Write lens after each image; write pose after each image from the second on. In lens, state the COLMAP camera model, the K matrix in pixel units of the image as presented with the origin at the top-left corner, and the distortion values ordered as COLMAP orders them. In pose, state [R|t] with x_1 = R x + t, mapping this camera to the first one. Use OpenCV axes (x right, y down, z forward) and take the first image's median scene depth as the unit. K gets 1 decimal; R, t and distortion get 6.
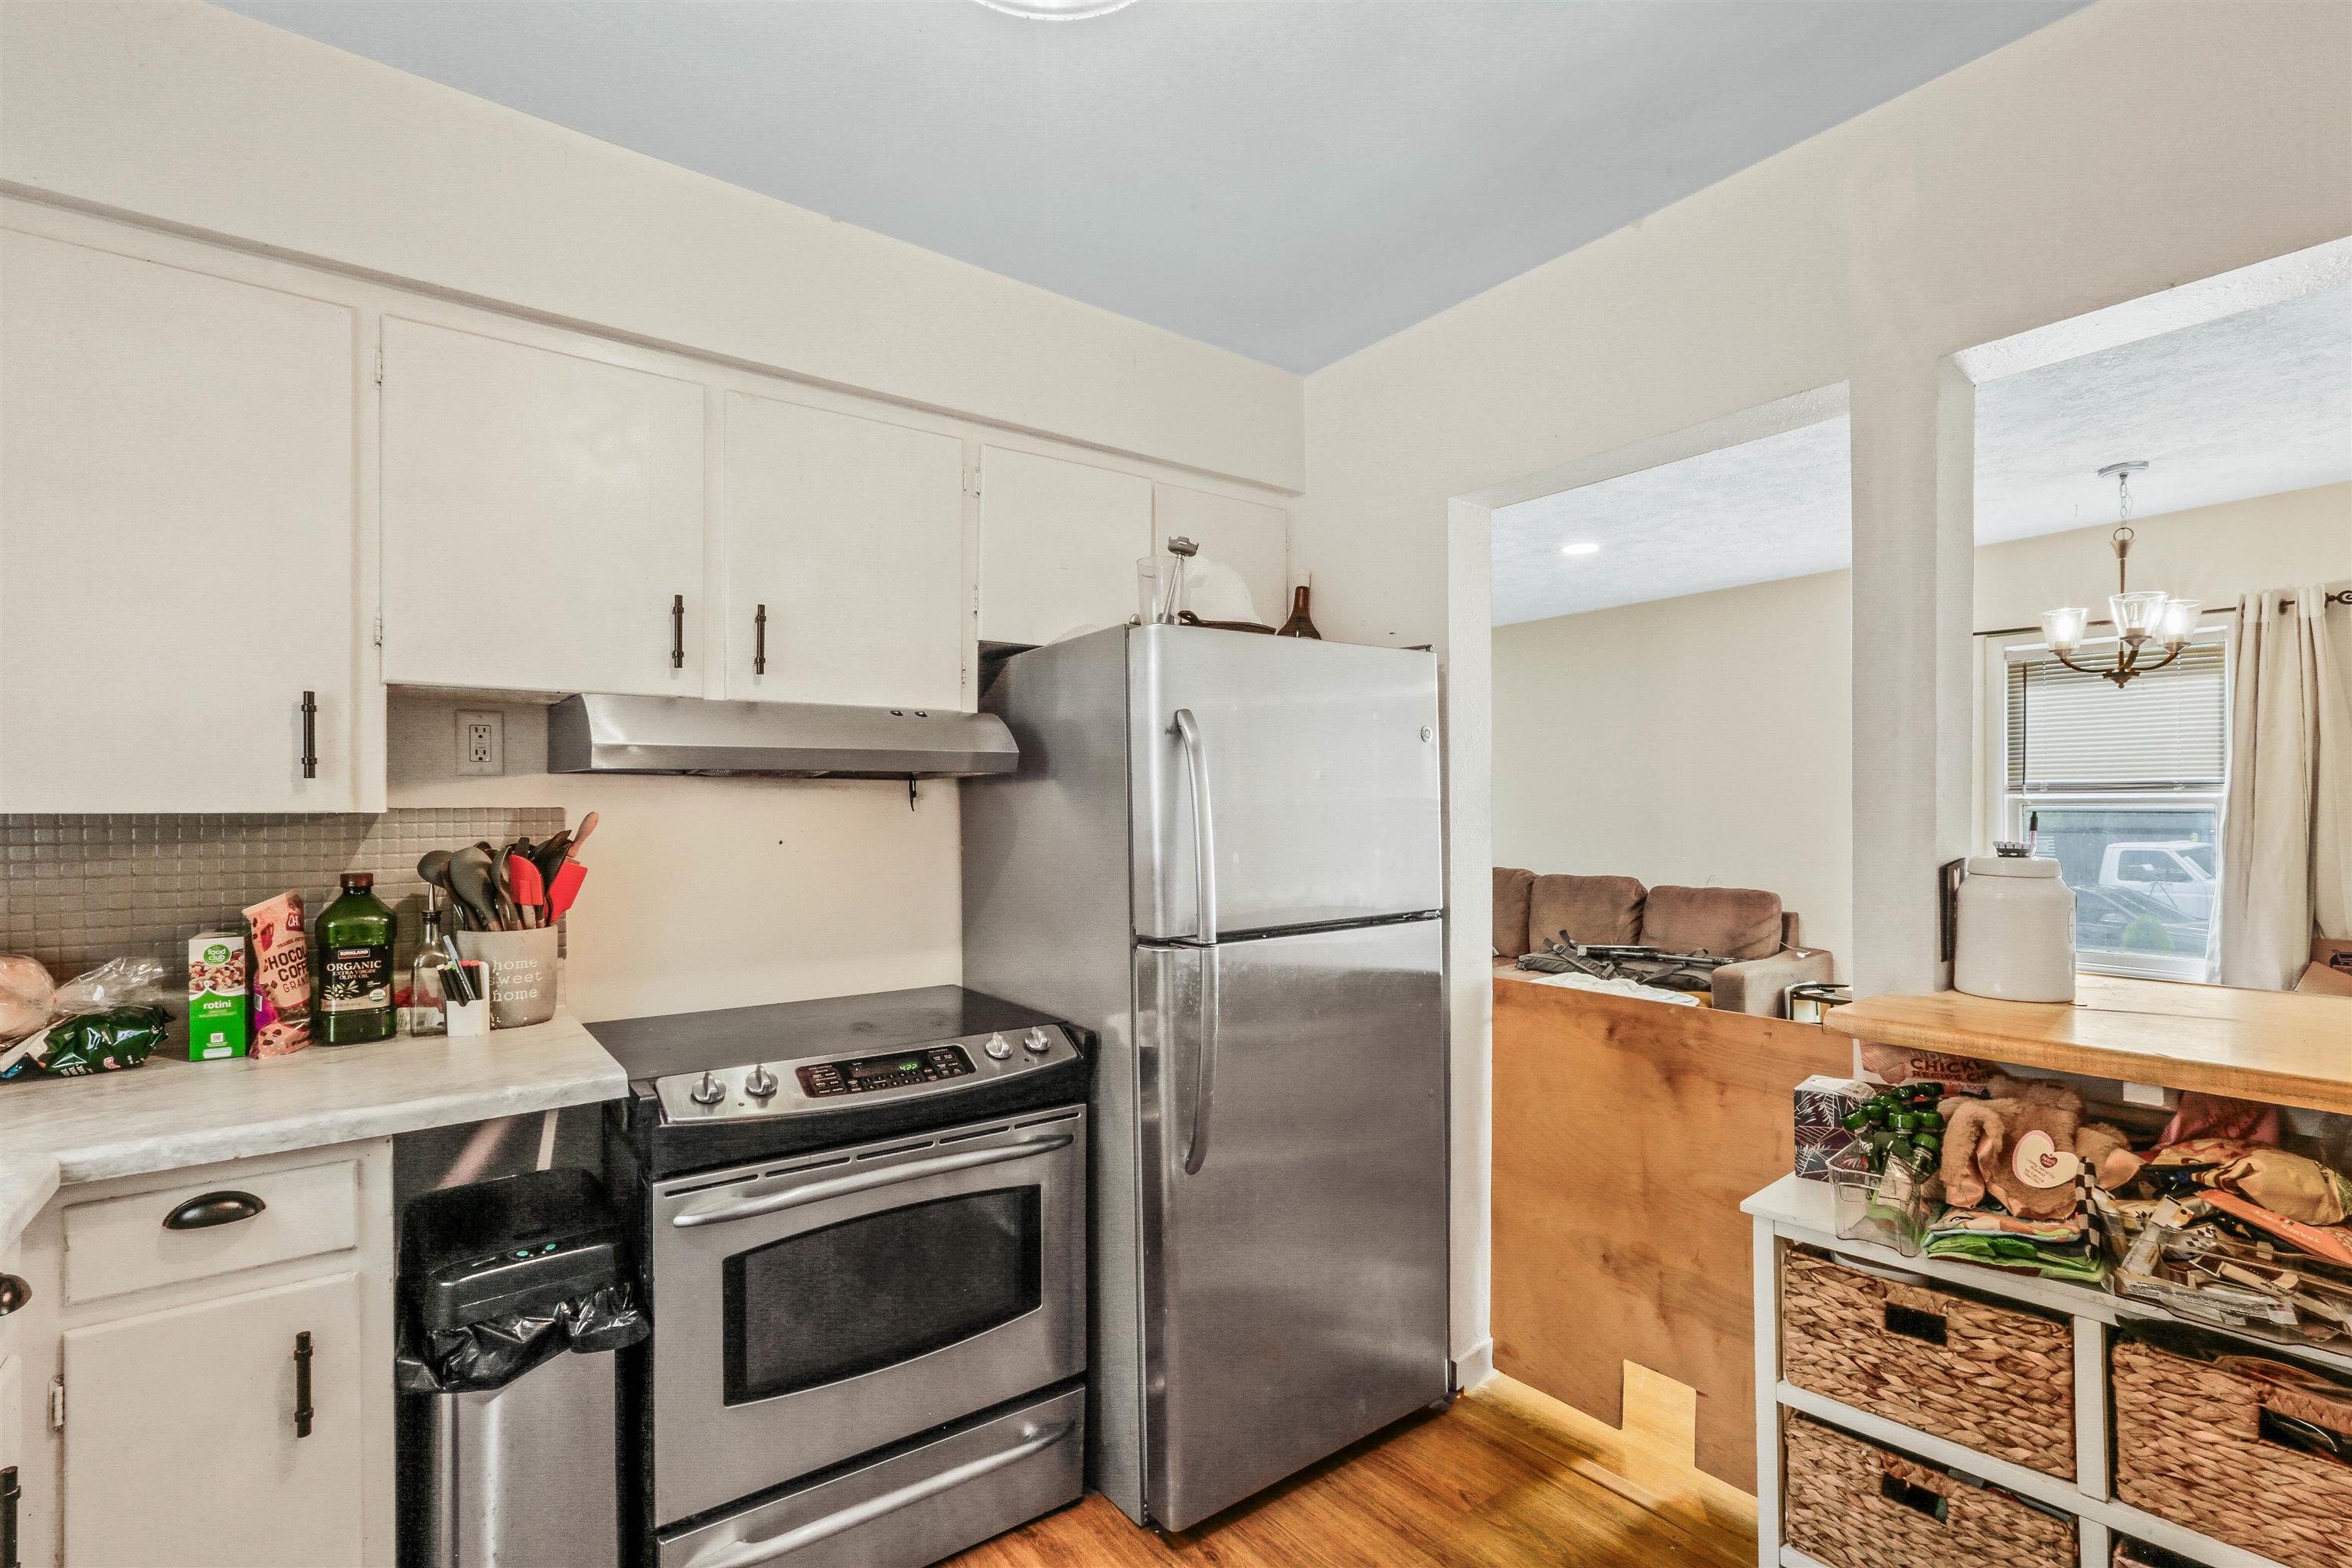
lens RADIAL K [[1087.9, 0, 1169.9], [0, 1087.9, 798.7], [0, 0, 1]] dist [0.002186, 0.001015]
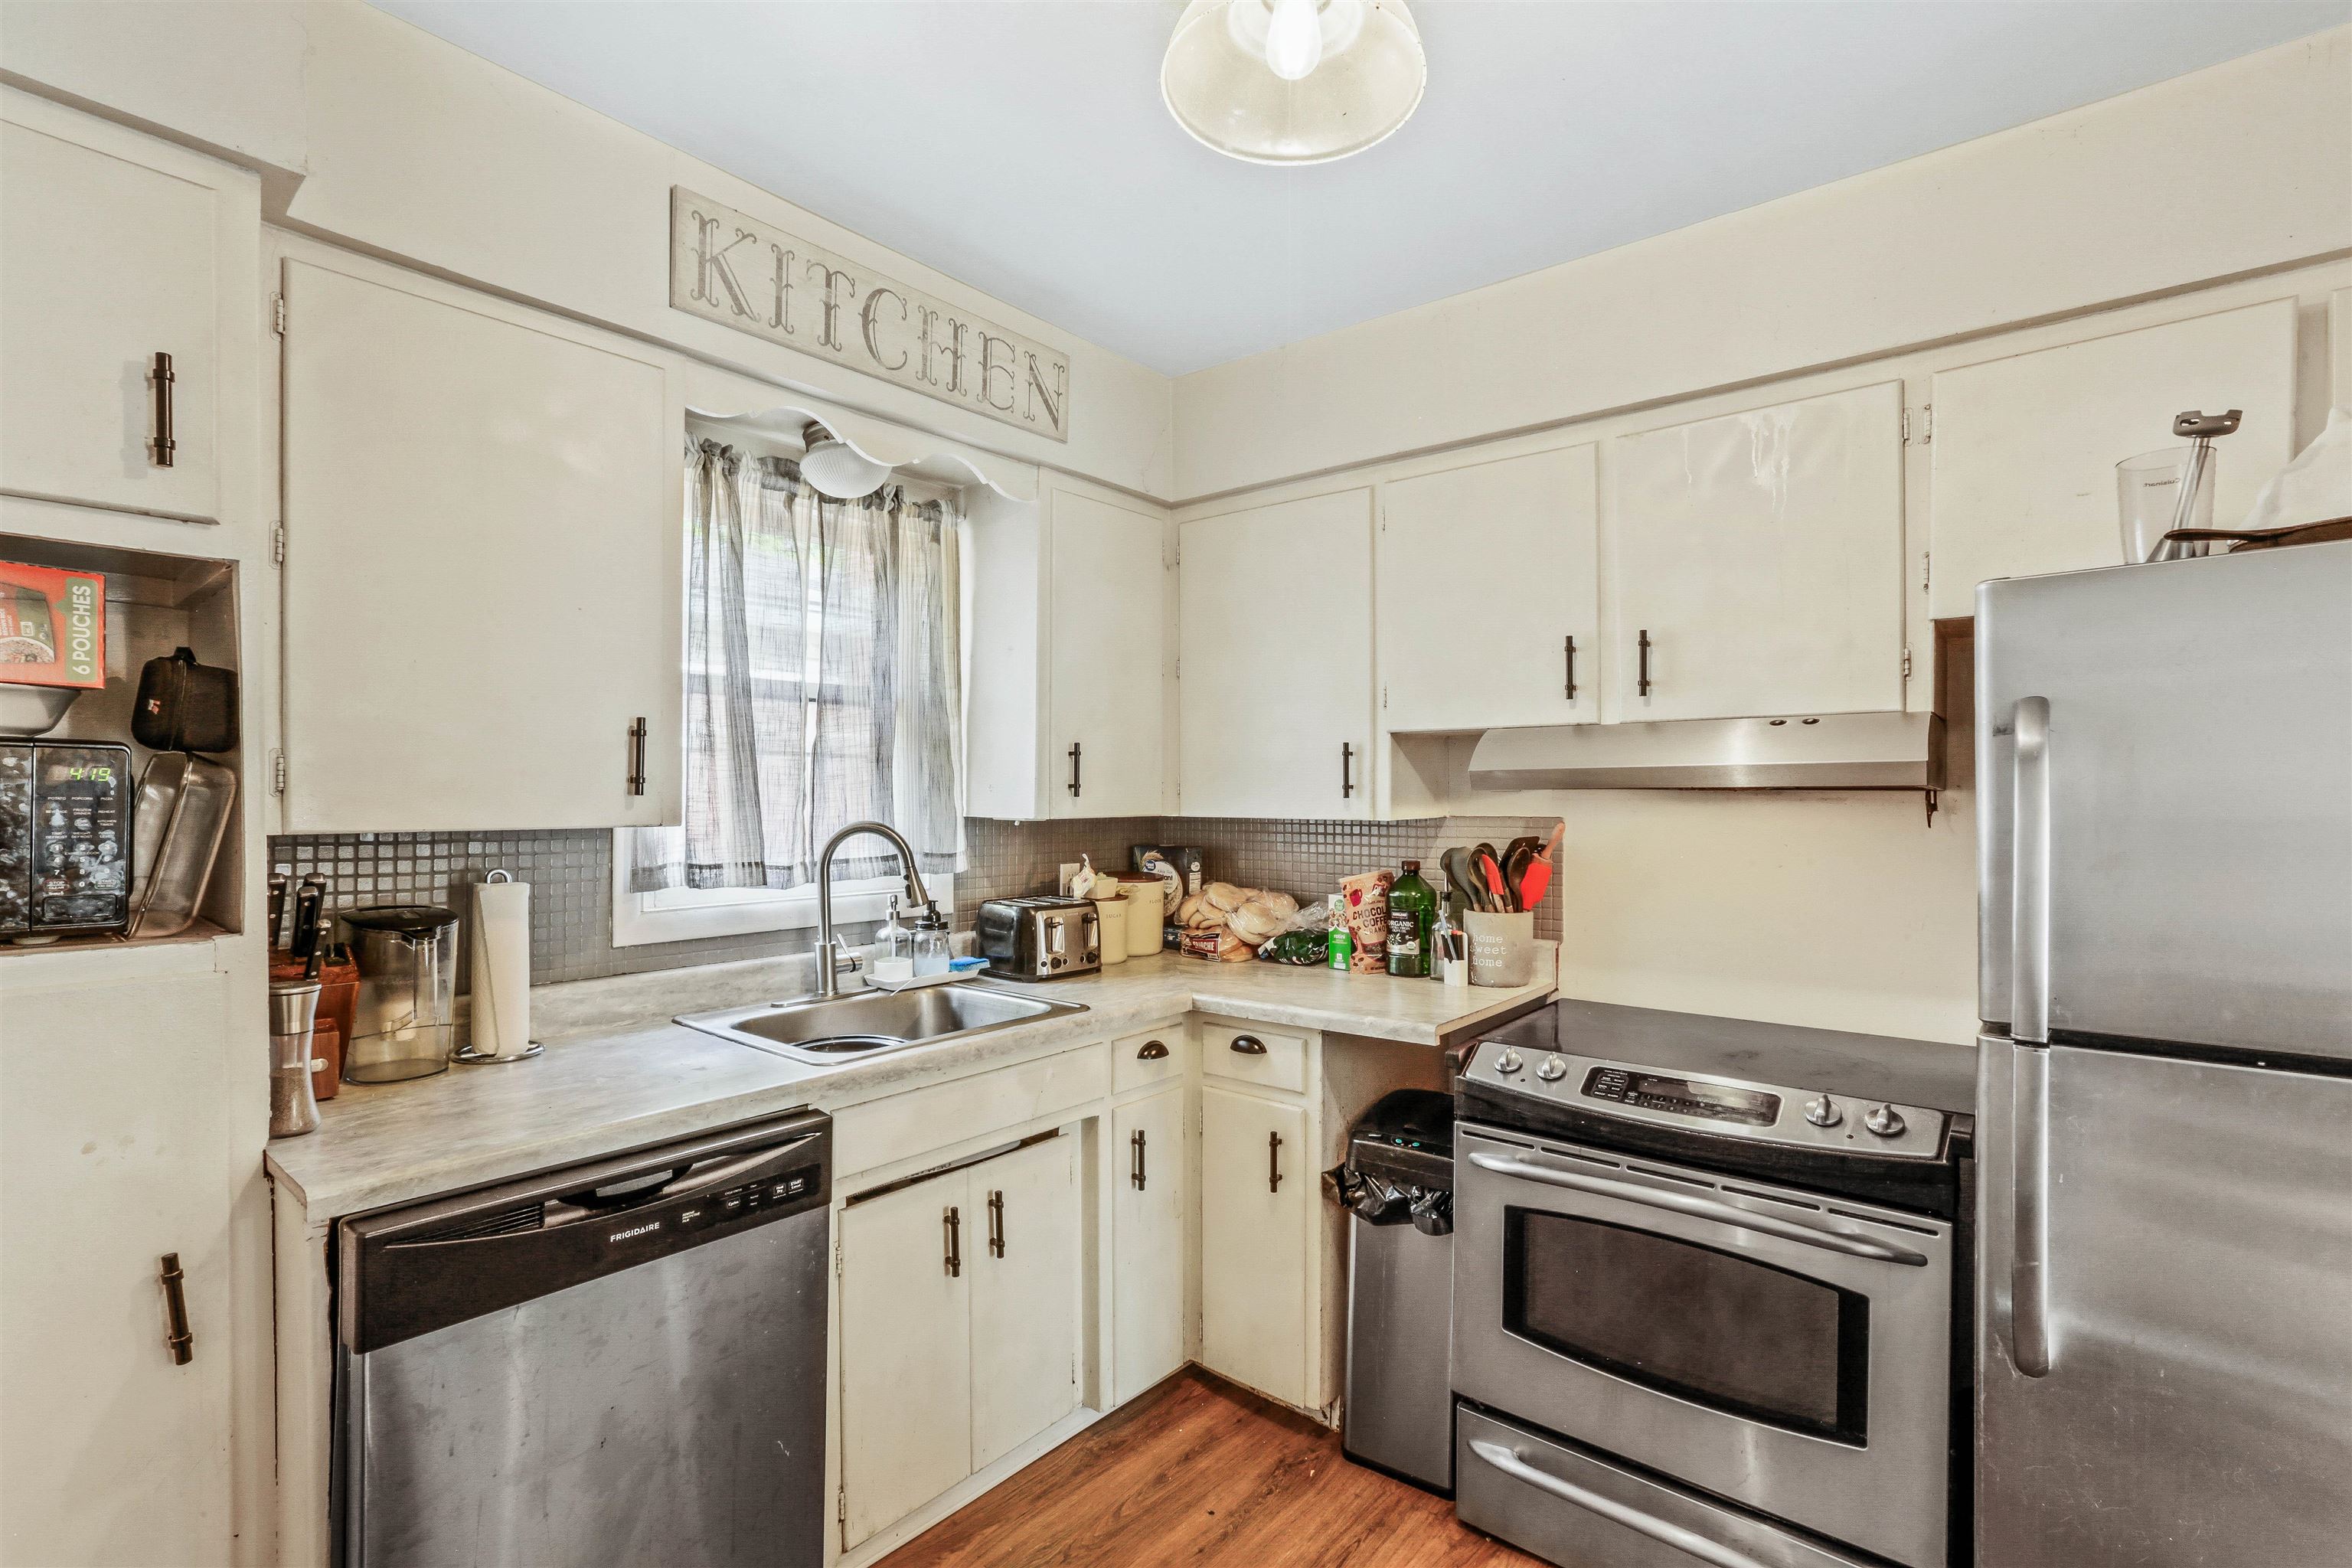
lens RADIAL K [[1087.9, 0, 1168.5], [0, 1087.9, 793.0], [0, 0, 1]] dist [0.002186, 0.001015]
pose [[0.250661, 0.000832, -0.968074, 0.598035], [0.002988, 0.999994, 0.001634, -0.026201], [0.968070, -0.003302, 0.250657, 0.327242]]
